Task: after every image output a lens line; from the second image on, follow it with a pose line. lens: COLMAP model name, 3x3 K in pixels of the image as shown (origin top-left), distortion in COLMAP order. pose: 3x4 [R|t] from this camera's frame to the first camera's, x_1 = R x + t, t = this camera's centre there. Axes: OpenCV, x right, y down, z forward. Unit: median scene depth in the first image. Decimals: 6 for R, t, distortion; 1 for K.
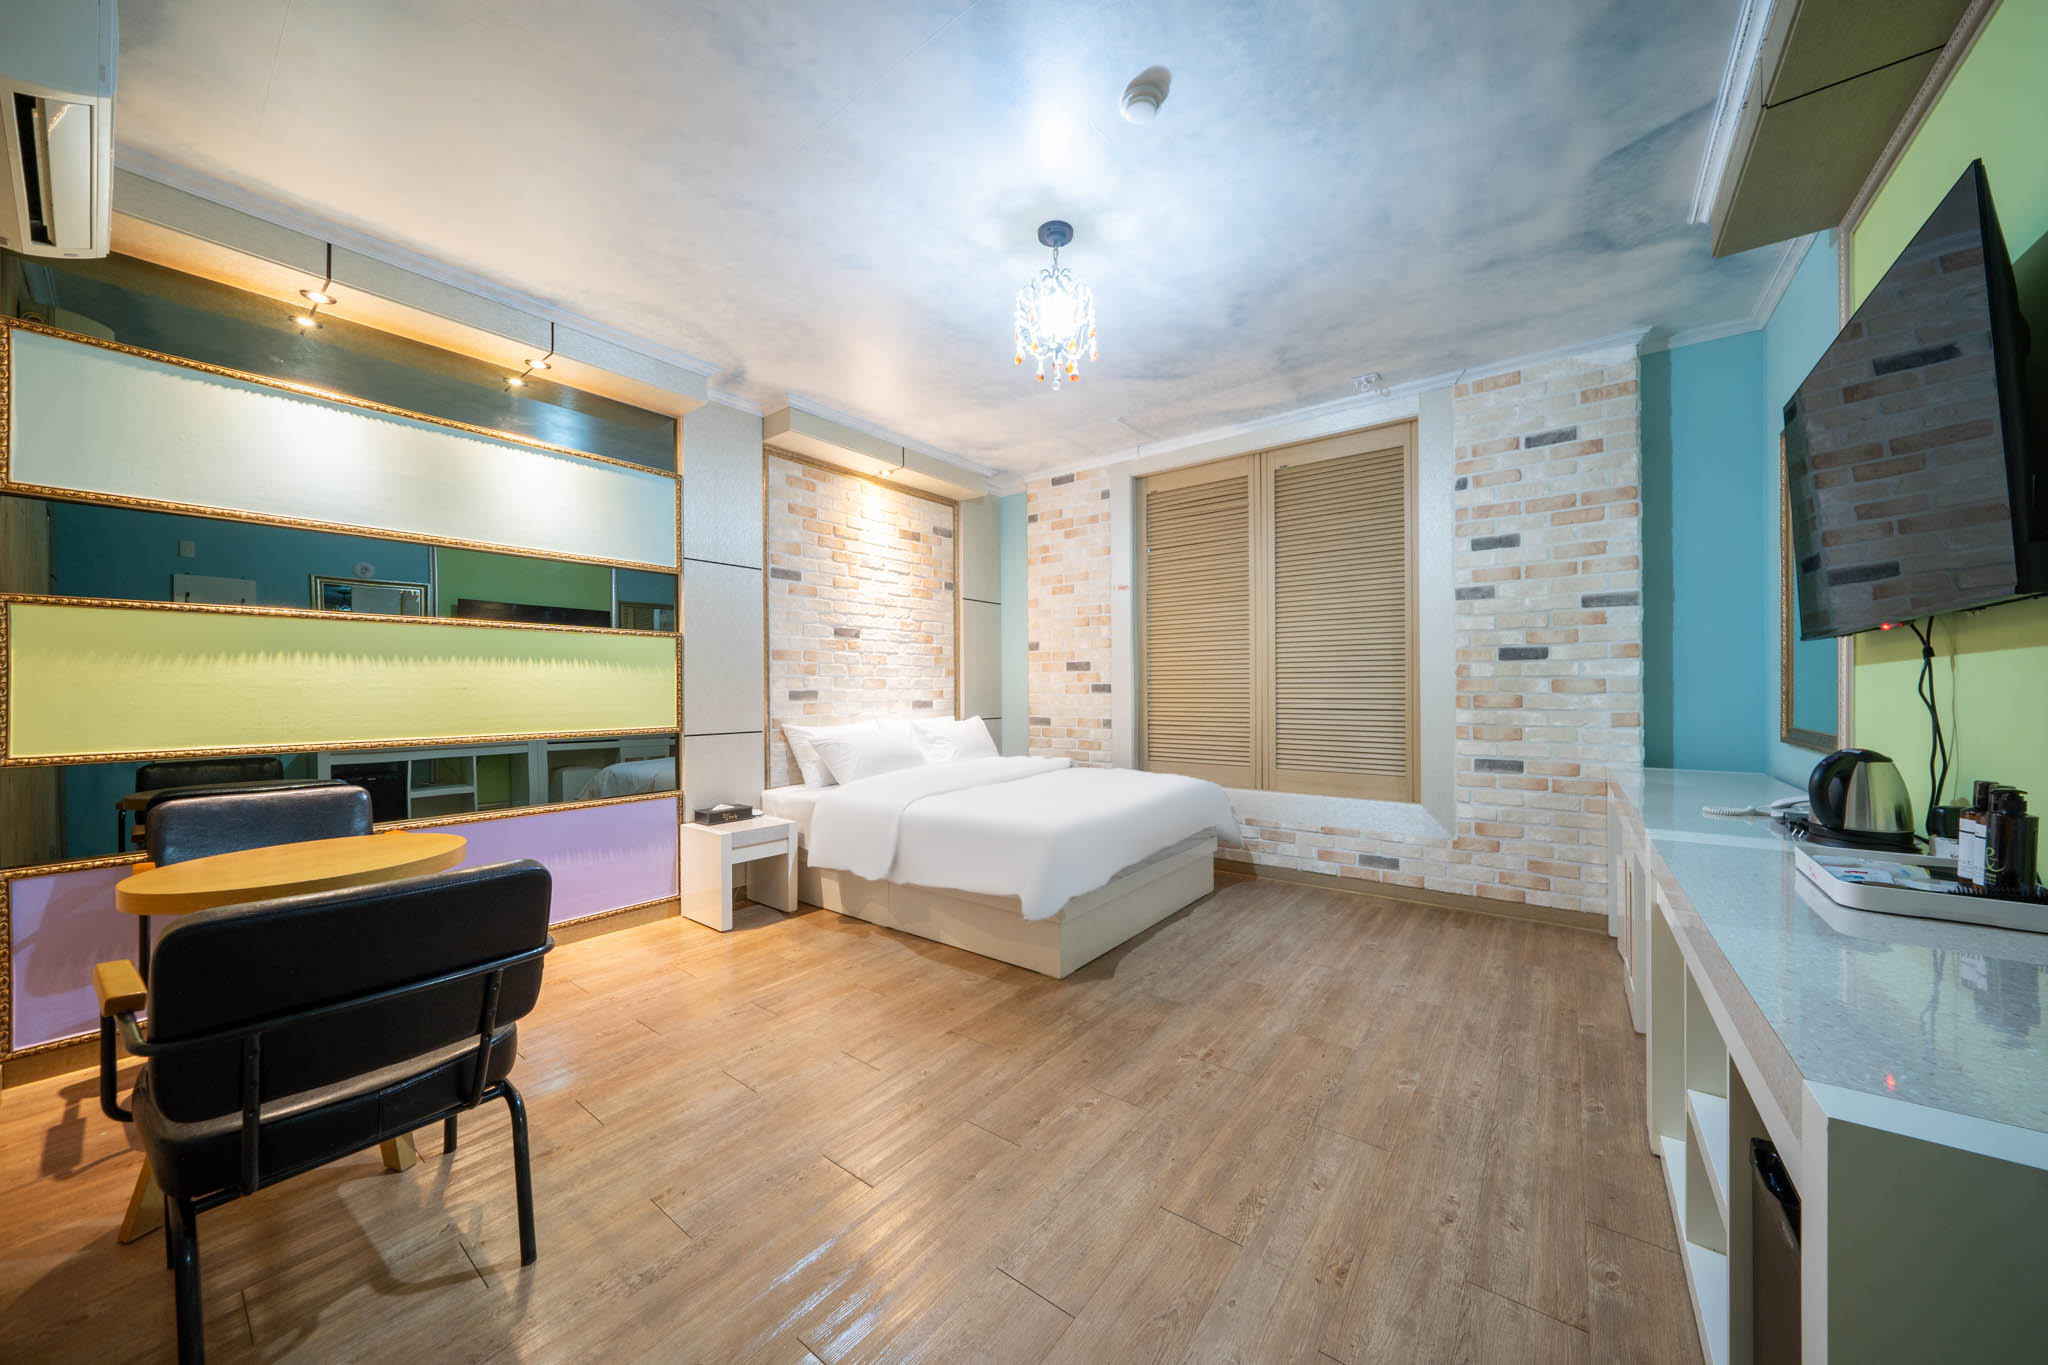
lens RADIAL K [[695.6, 0, 1036.9], [0, 695.6, 684.7], [0, 0, 1]] dist [-0.002100, 0.000073]
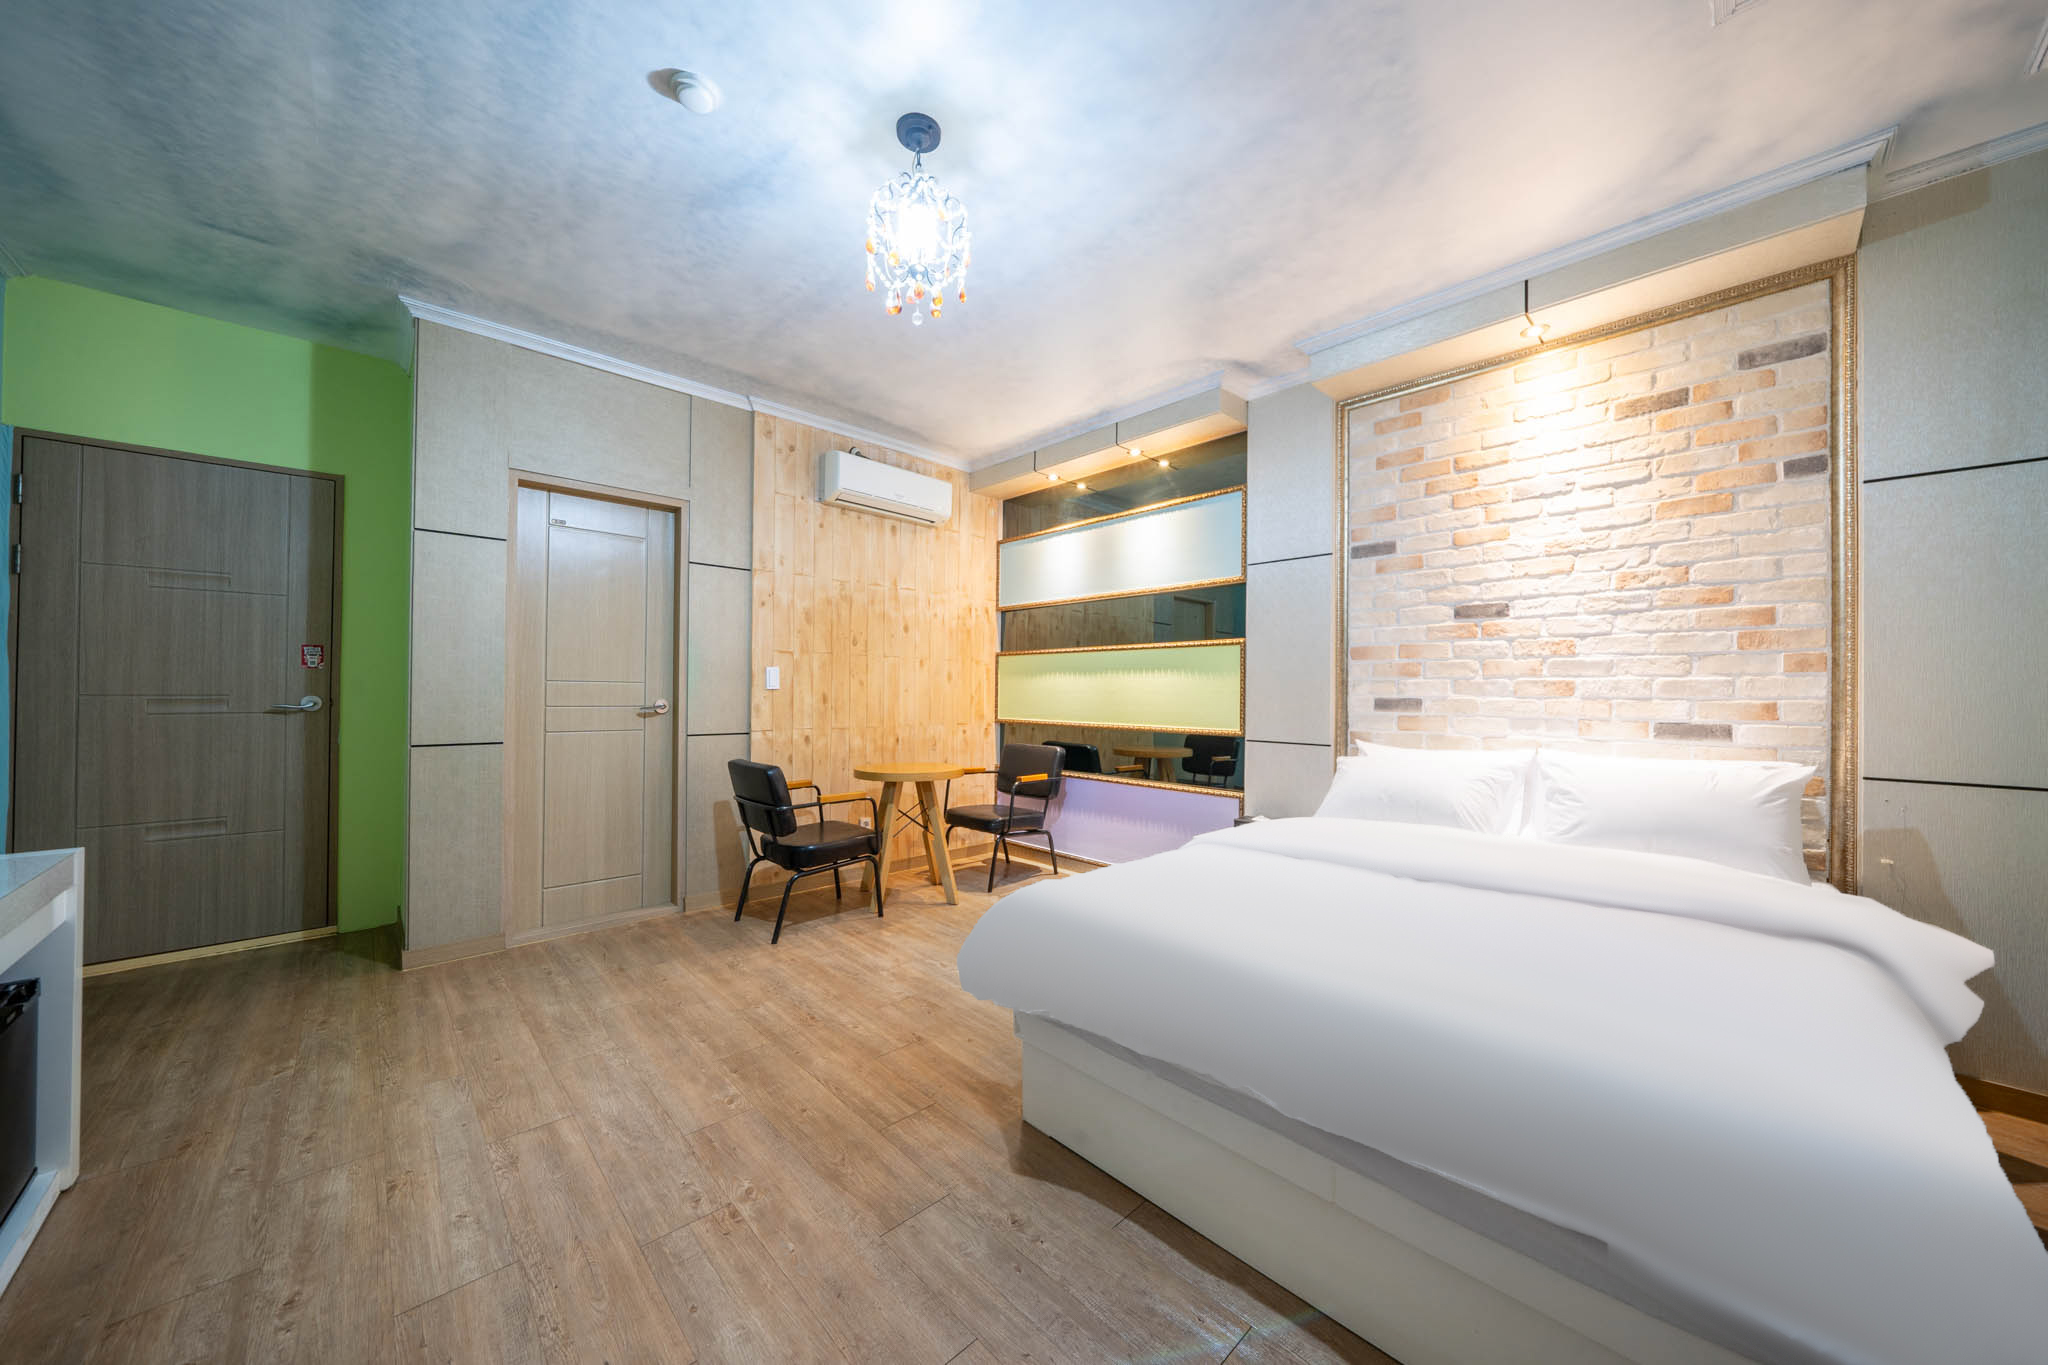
lens RADIAL K [[686.4, 0, 1028.1], [0, 686.4, 689.7], [0, 0, 1]] dist [-0.005035, 0.000072]
pose [[-0.144809, 0.002143, -0.989457, 0.476163], [-0.000307, 0.999998, 0.002211, -0.002168], [0.989460, 0.000624, -0.144808, 0.746276]]
